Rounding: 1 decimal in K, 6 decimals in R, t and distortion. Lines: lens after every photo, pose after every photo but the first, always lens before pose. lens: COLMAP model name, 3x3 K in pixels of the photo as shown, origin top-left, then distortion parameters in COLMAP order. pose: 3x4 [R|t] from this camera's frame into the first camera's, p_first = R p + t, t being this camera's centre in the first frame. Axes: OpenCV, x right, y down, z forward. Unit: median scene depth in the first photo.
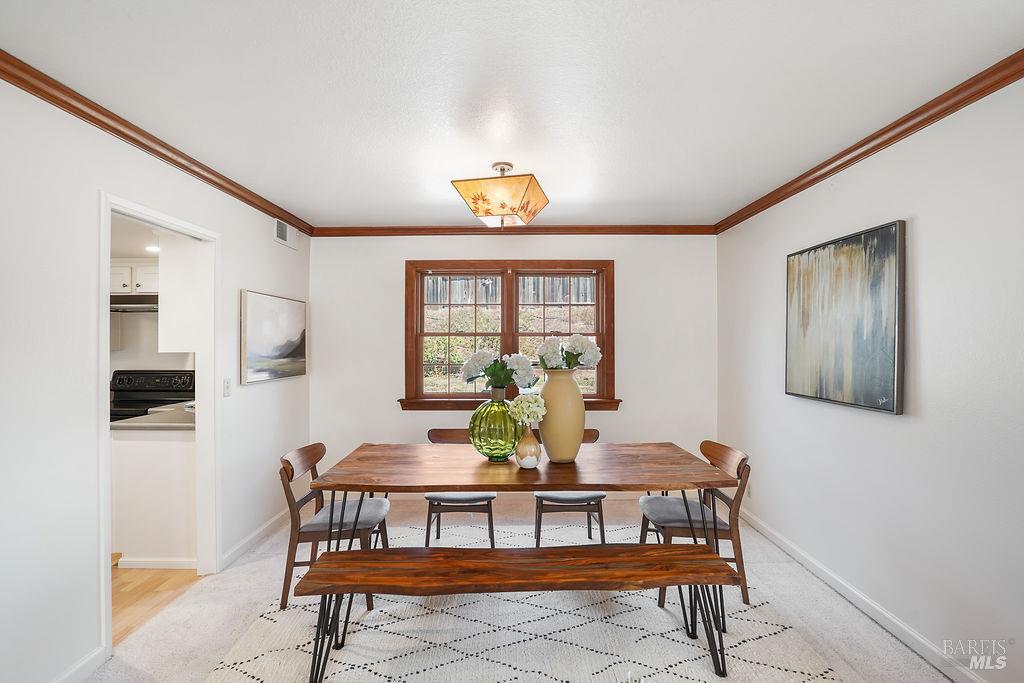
lens RADIAL K [[476.1, 0, 512.2], [0, 476.1, 344.2], [0, 0, 1]] dist [-0.060840, 0.023037]
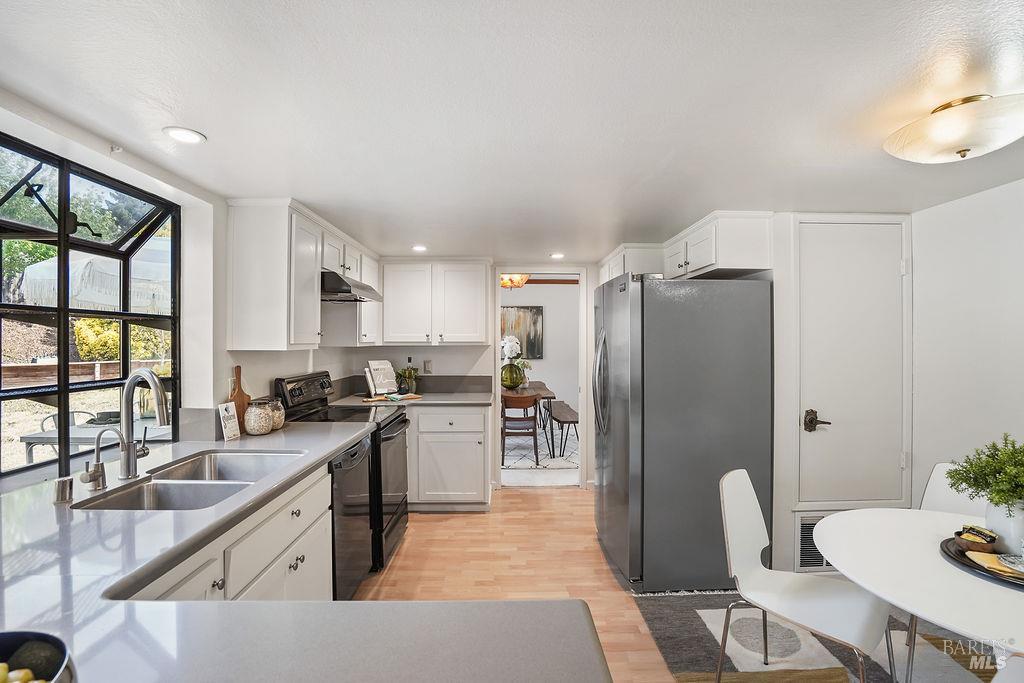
lens RADIAL K [[476.1, 0, 512.2], [0, 476.1, 344.2], [0, 0, 1]] dist [-0.060840, 0.023037]
pose [[-0.003939, -0.006494, 0.999971, -2.459890], [0.003092, 0.999974, 0.006506, 0.006558], [-0.999987, 0.003118, -0.003919, 1.050291]]
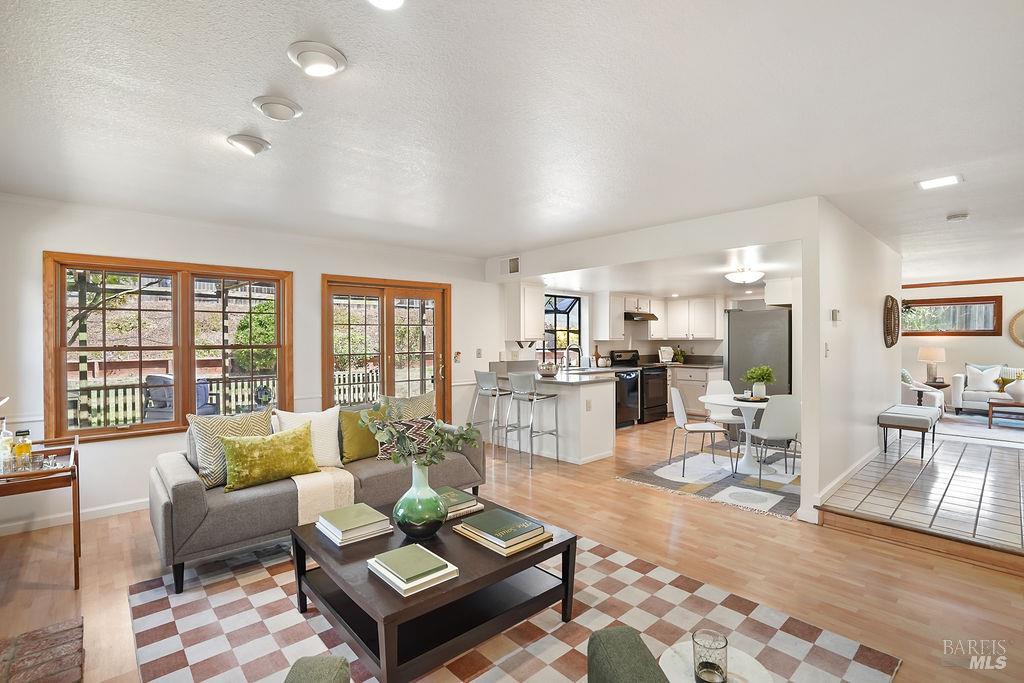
lens RADIAL K [[476.1, 0, 512.2], [0, 476.1, 344.2], [0, 0, 1]] dist [-0.060840, 0.023037]
pose [[0.747372, -0.002641, 0.664401, -3.946757], [0.002172, 0.999996, 0.001532, 0.043508], [-0.664403, 0.000298, 0.747375, -0.324098]]
